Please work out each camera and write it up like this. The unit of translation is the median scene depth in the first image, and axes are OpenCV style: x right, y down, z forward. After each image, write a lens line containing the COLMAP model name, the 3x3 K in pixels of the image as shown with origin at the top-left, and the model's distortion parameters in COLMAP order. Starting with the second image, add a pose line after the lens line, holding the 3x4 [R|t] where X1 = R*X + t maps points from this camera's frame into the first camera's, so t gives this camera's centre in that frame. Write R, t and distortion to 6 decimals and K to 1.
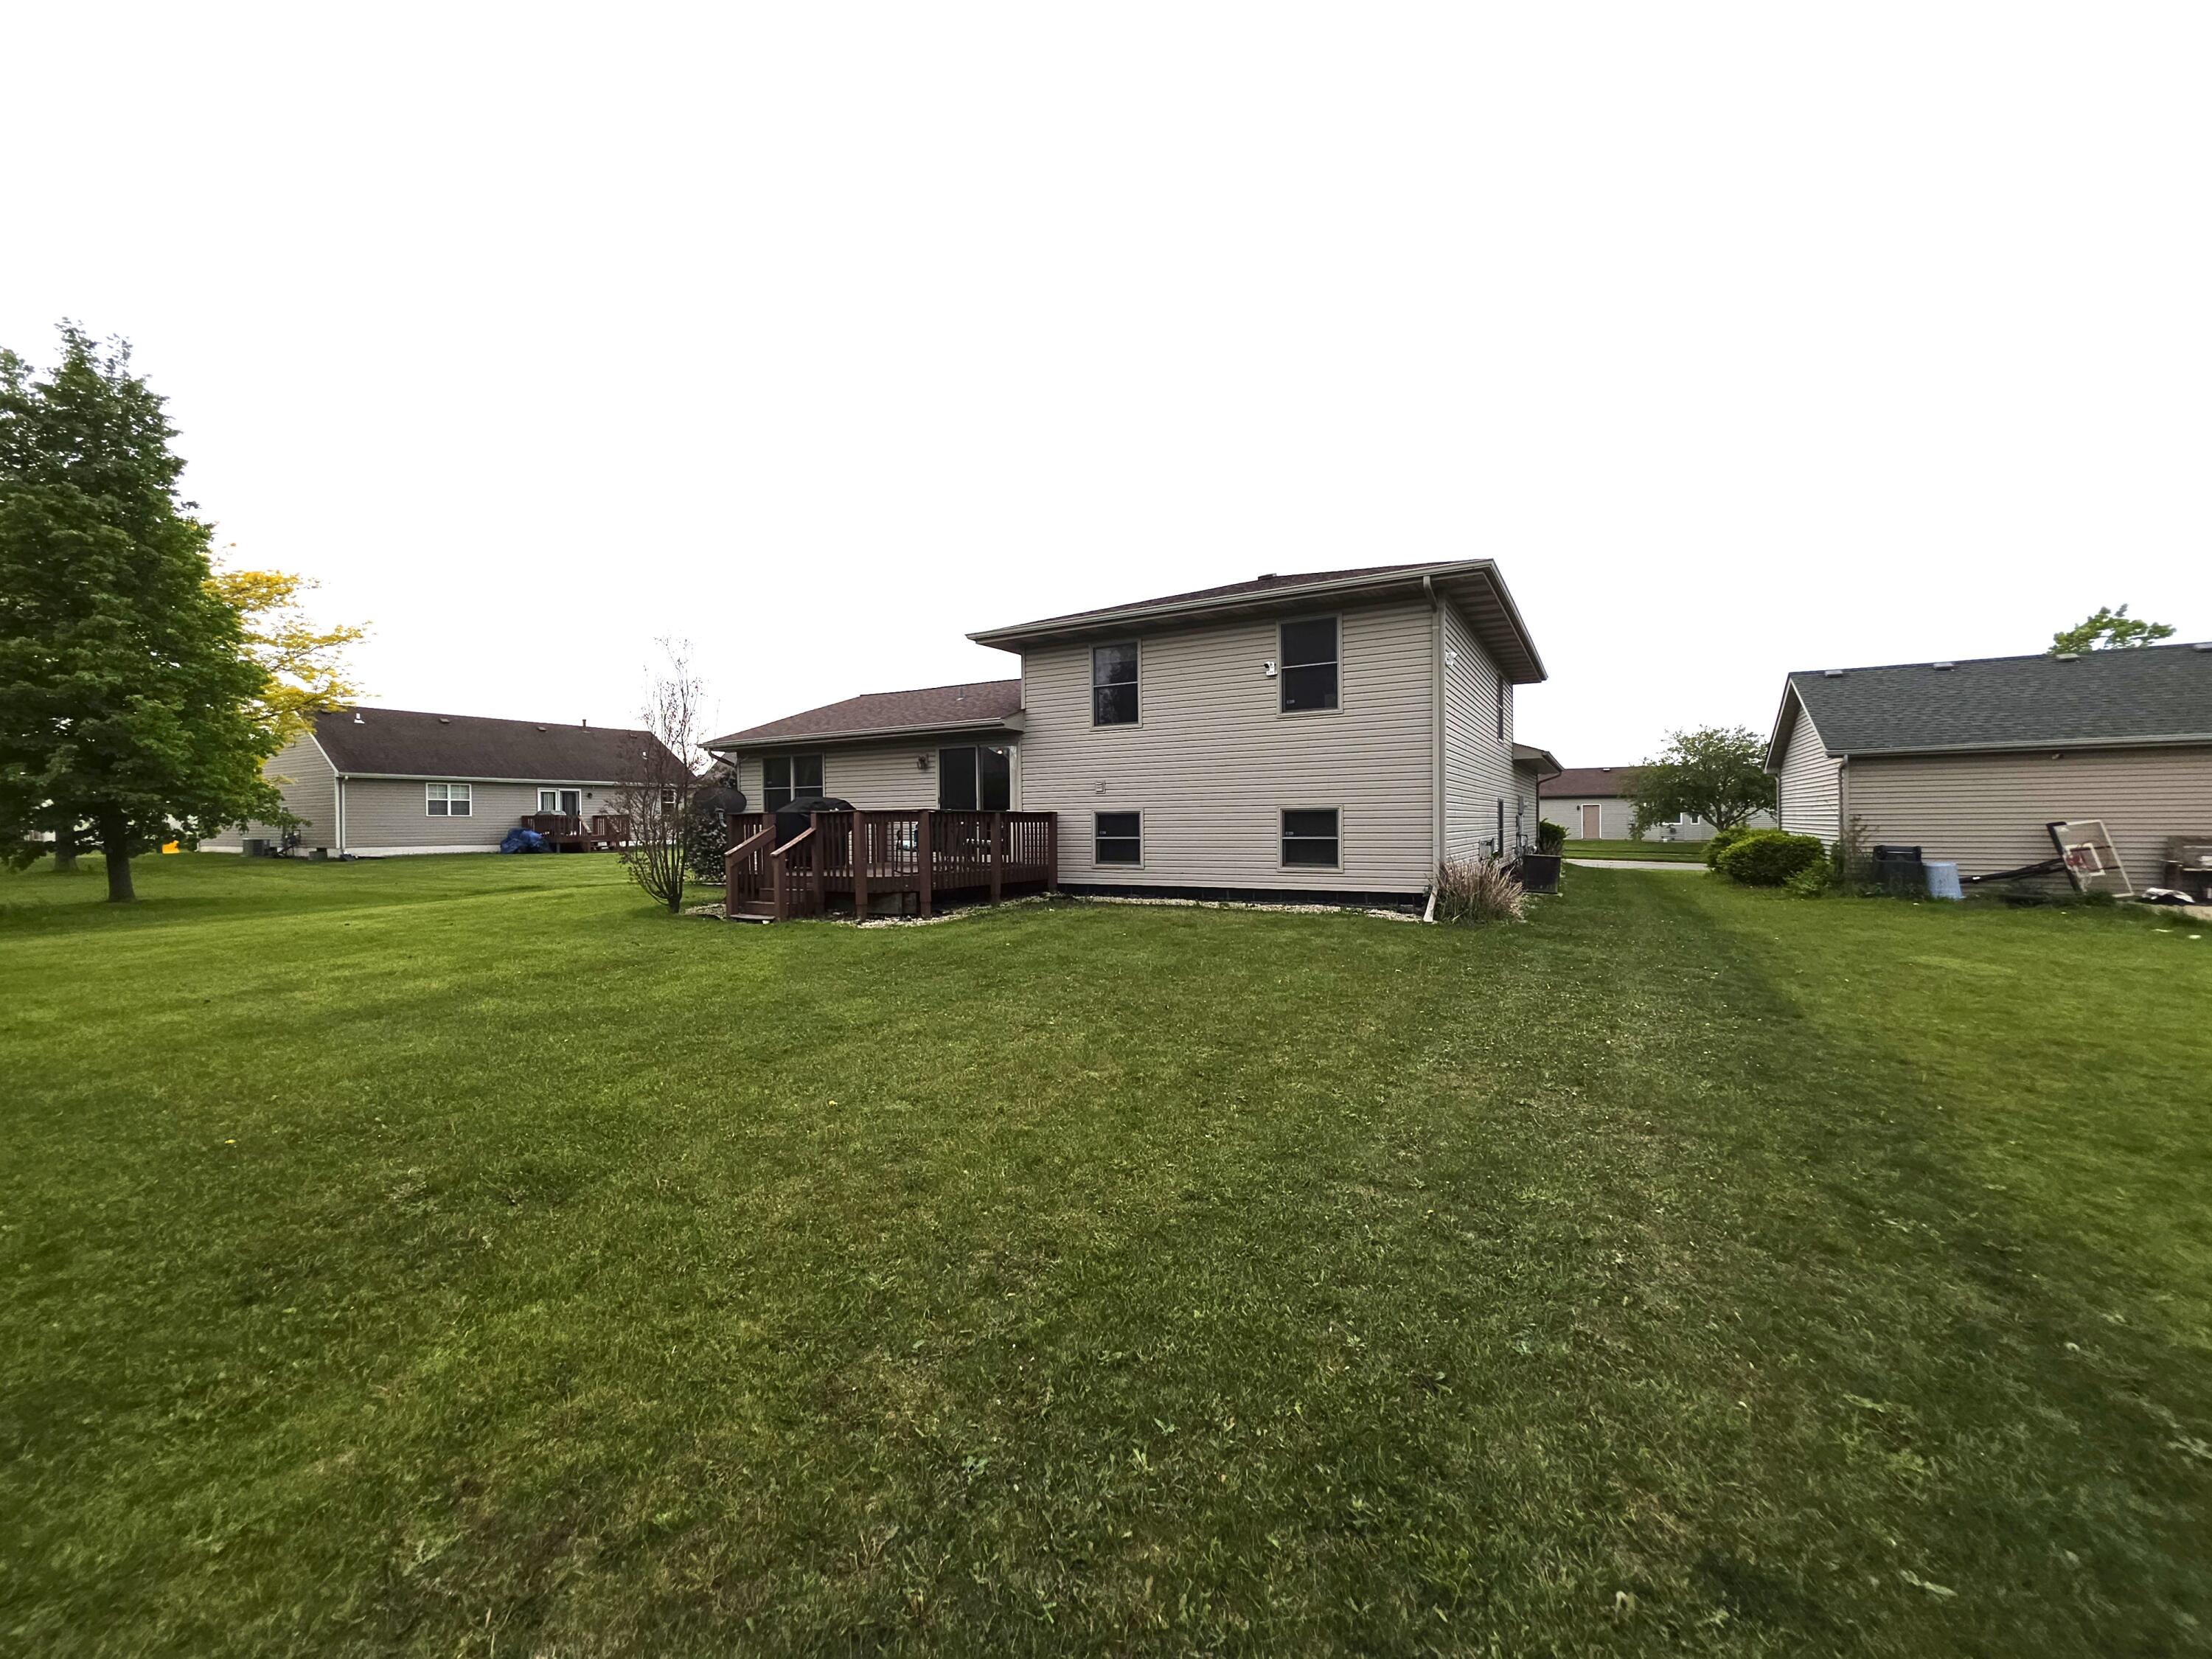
lens RADIAL K [[896.7, 0, 1106.1], [0, 896.7, 831.3], [0, 0, 1]] dist [-0.004858, 0.001996]
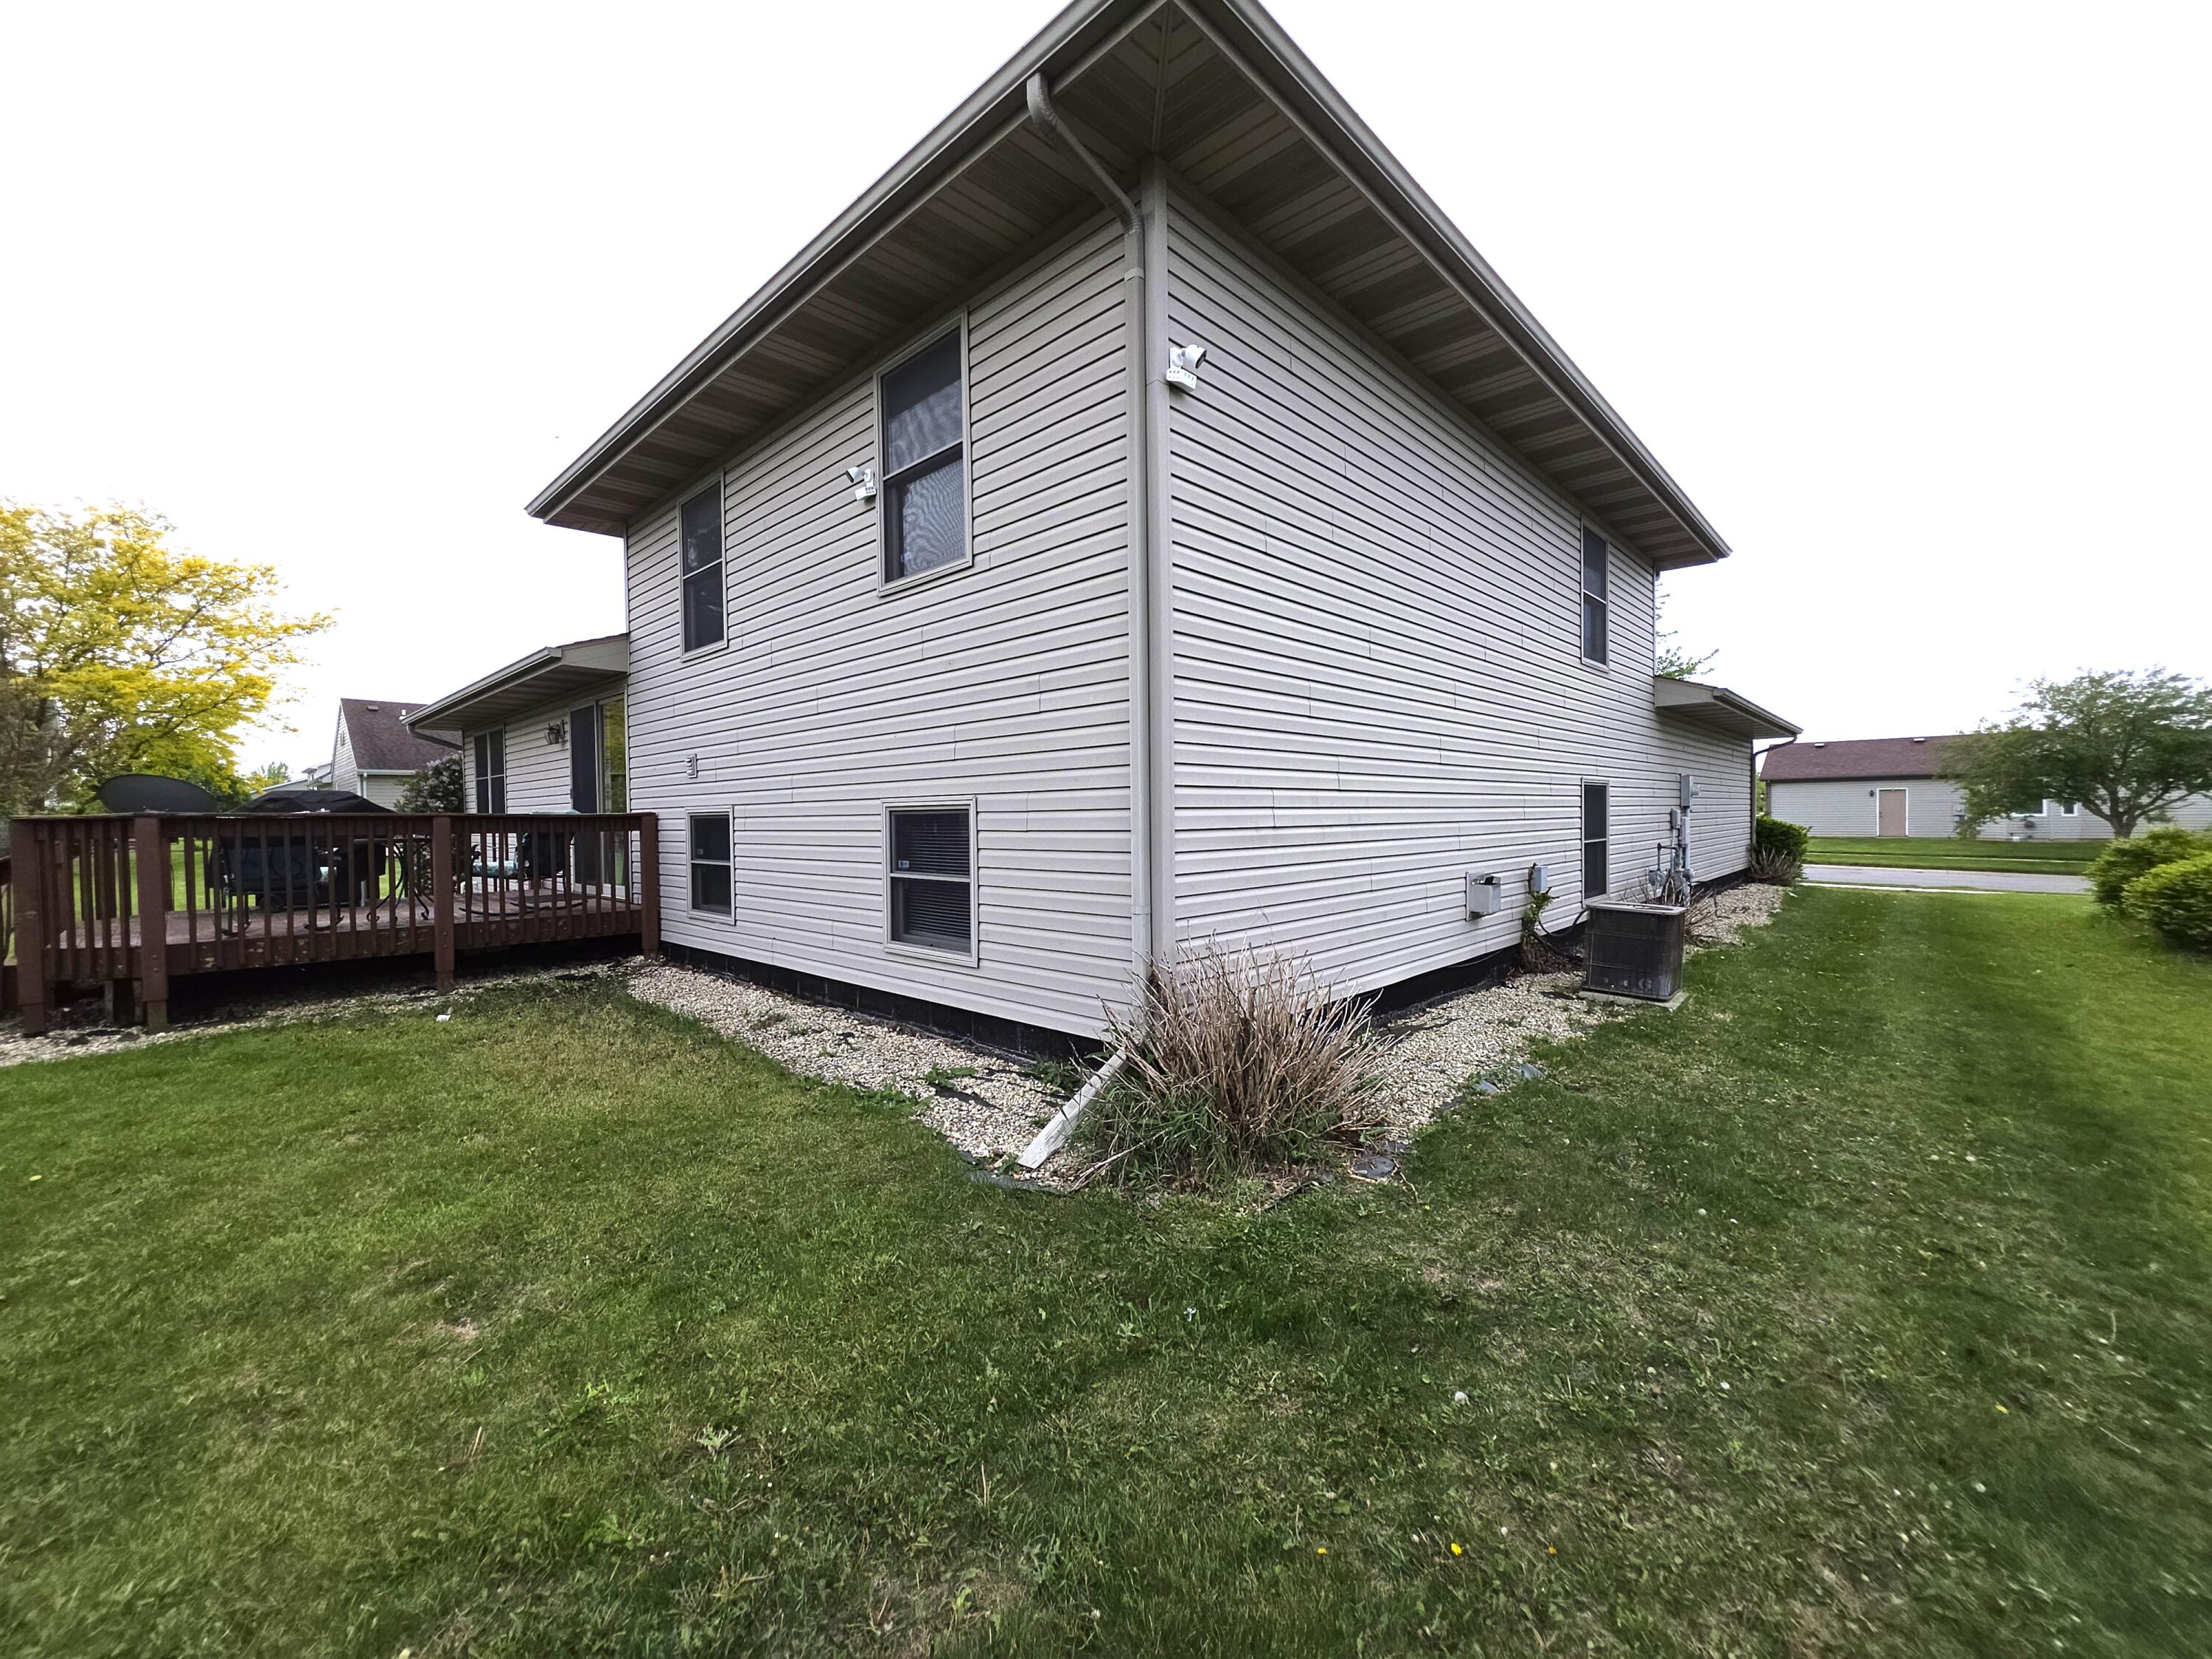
lens RADIAL K [[896.7, 0, 1106.0], [0, 896.7, 828.2], [0, 0, 1]] dist [-0.004858, 0.001996]
pose [[0.971062, 0.000635, -0.238826, 0.204320], [0.001355, 0.999966, 0.008171, -0.009339], [0.238823, -0.008258, 0.971028, 0.309729]]
